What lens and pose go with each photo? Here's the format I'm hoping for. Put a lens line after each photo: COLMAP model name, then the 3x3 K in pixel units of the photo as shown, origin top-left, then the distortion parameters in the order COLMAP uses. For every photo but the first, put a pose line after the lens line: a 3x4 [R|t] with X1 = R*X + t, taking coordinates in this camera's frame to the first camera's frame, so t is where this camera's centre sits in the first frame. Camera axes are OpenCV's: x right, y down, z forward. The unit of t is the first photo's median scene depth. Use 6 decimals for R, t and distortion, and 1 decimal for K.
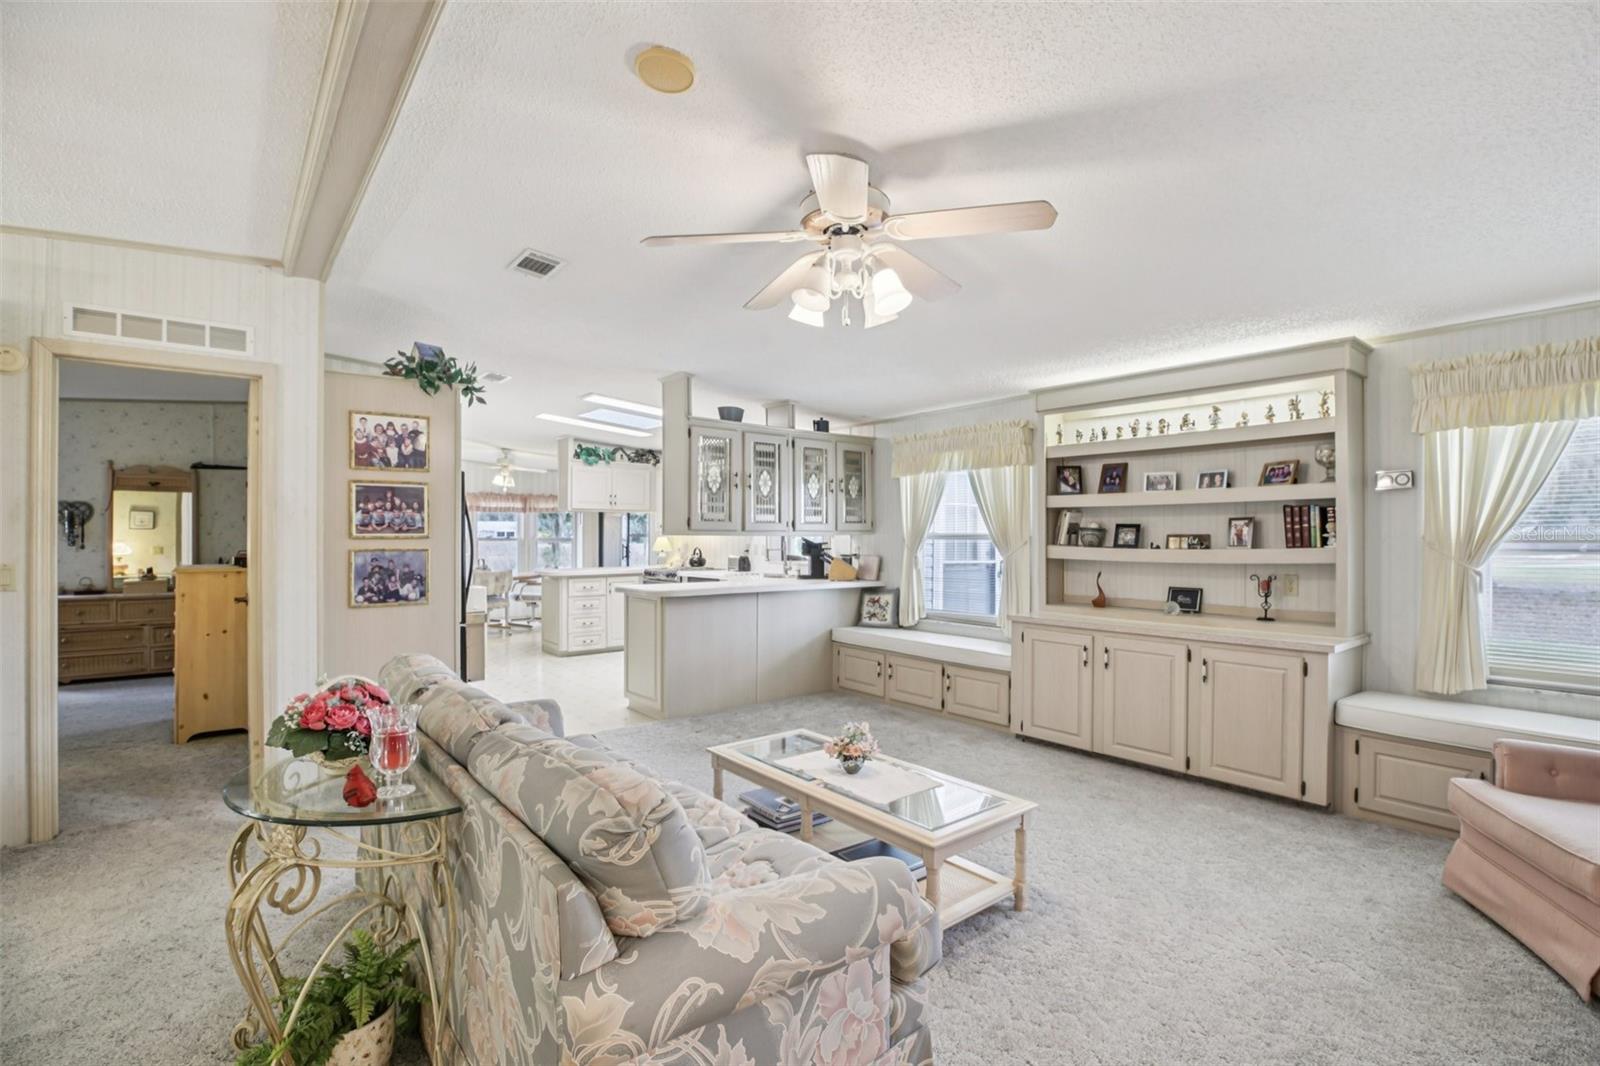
lens RADIAL K [[725.2, 0, 810.5], [0, 725.2, 534.0], [0, 0, 1]] dist [-0.020829, 0.005908]
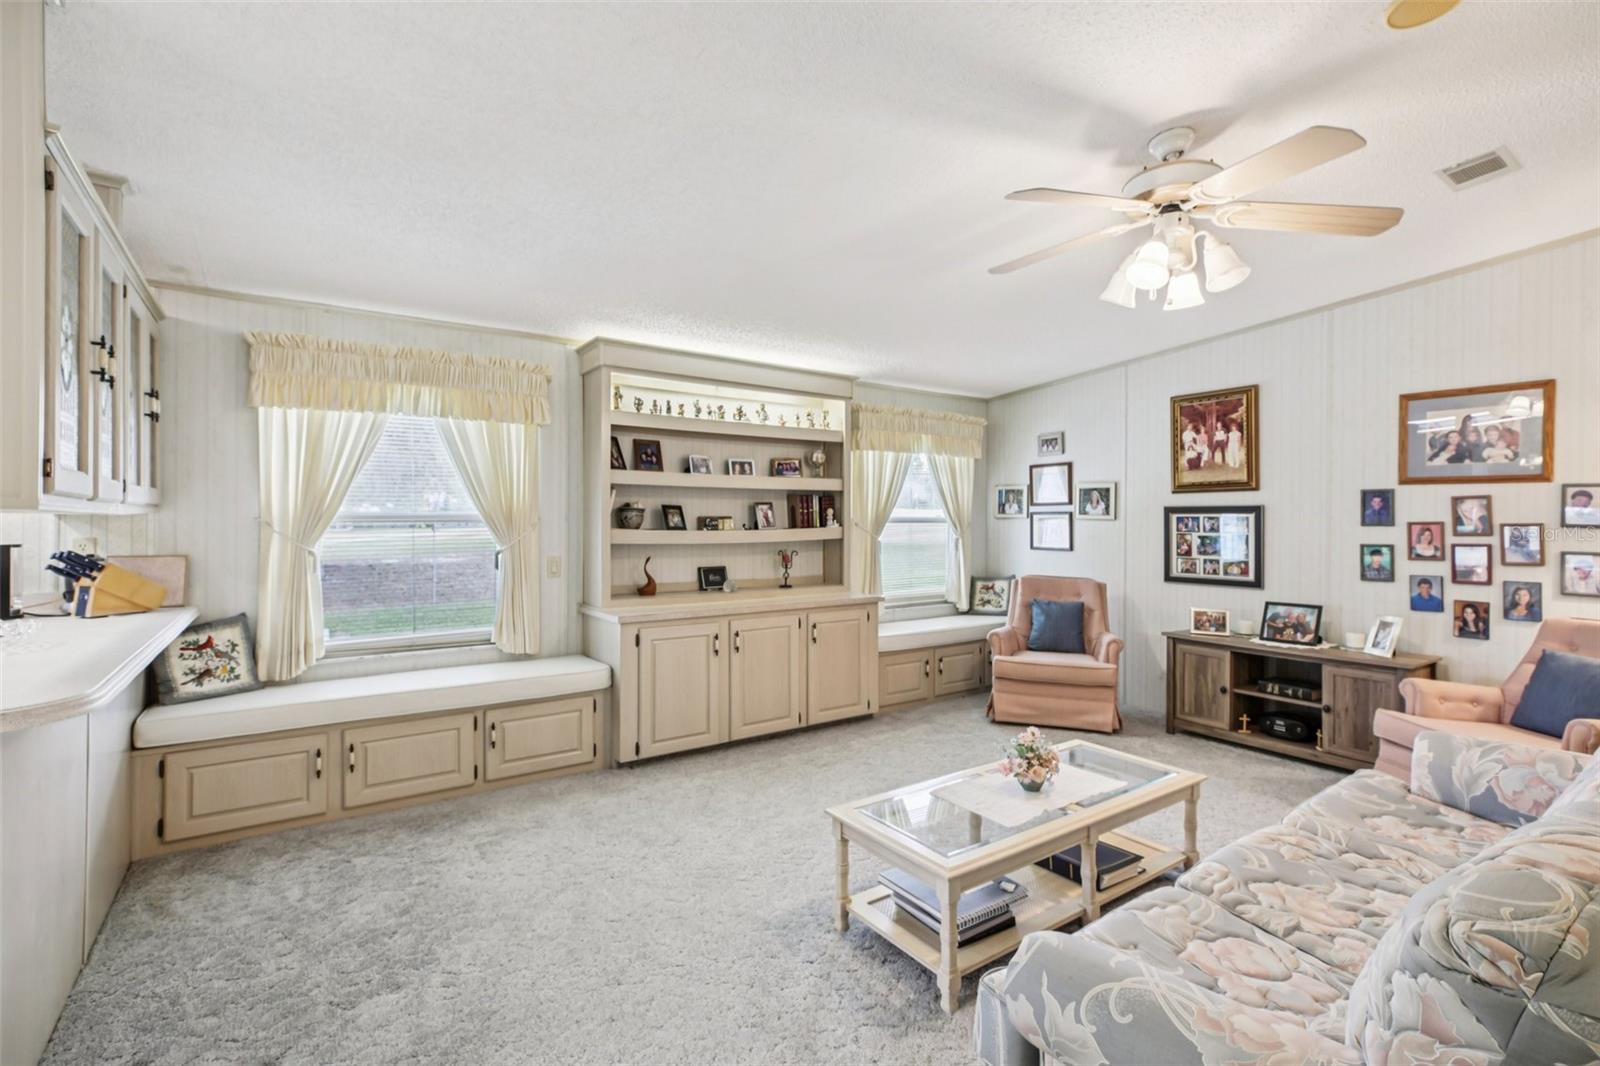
lens RADIAL K [[725.2, 0, 797.0], [0, 725.2, 523.1], [0, 0, 1]] dist [-0.020829, 0.005908]
pose [[0.088822, 0.001819, 0.996046, -0.528612], [-0.000739, 0.999998, -0.001761, 0.011827], [-0.996047, -0.000579, 0.088823, 0.781345]]
